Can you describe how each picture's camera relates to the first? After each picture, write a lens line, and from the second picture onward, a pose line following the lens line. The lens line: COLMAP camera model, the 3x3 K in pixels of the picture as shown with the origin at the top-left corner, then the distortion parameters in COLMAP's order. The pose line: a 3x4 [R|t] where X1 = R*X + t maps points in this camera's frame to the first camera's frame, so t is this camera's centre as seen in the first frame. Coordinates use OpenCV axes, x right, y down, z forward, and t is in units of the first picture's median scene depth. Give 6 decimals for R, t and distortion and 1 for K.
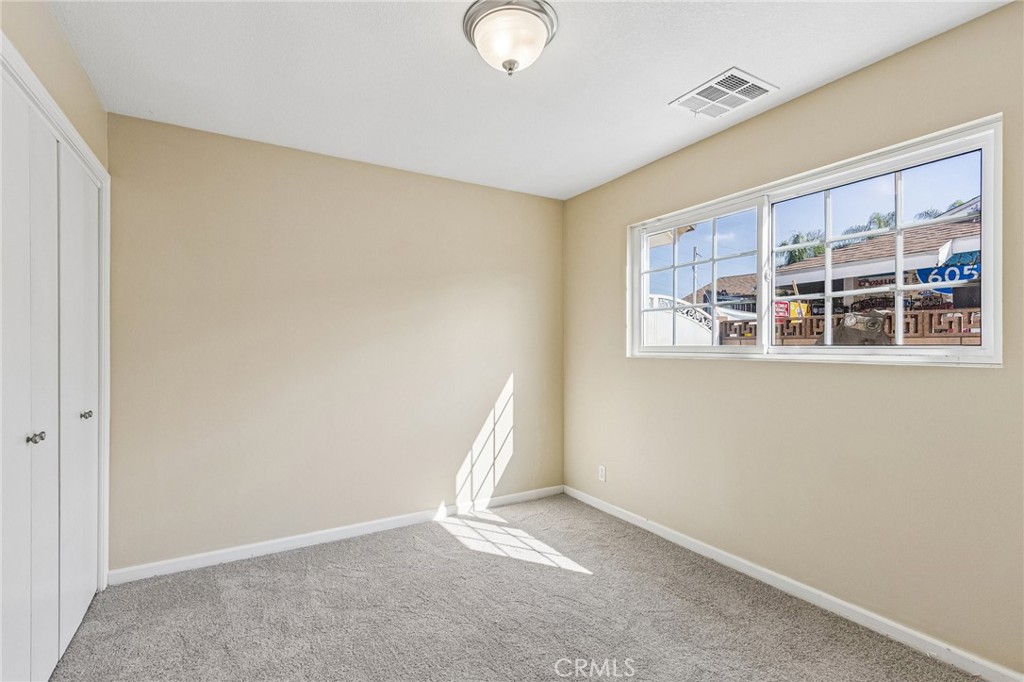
lens RADIAL K [[469.7, 0, 501.2], [0, 469.7, 347.4], [0, 0, 1]] dist [0.002227, 0.000228]
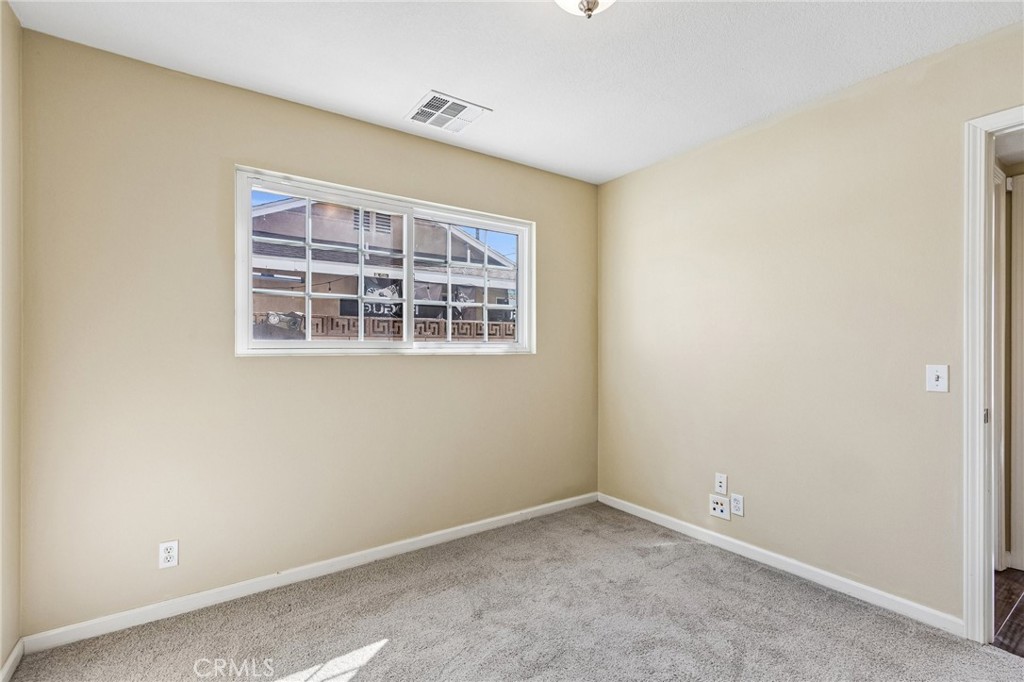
lens RADIAL K [[469.7, 0, 501.2], [0, 469.7, 347.4], [0, 0, 1]] dist [0.002227, 0.000228]
pose [[-0.089882, -0.005128, 0.995939, -0.544621], [0.000698, 0.999986, 0.005211, 0.004080], [-0.995952, 0.001163, -0.089877, 0.833015]]
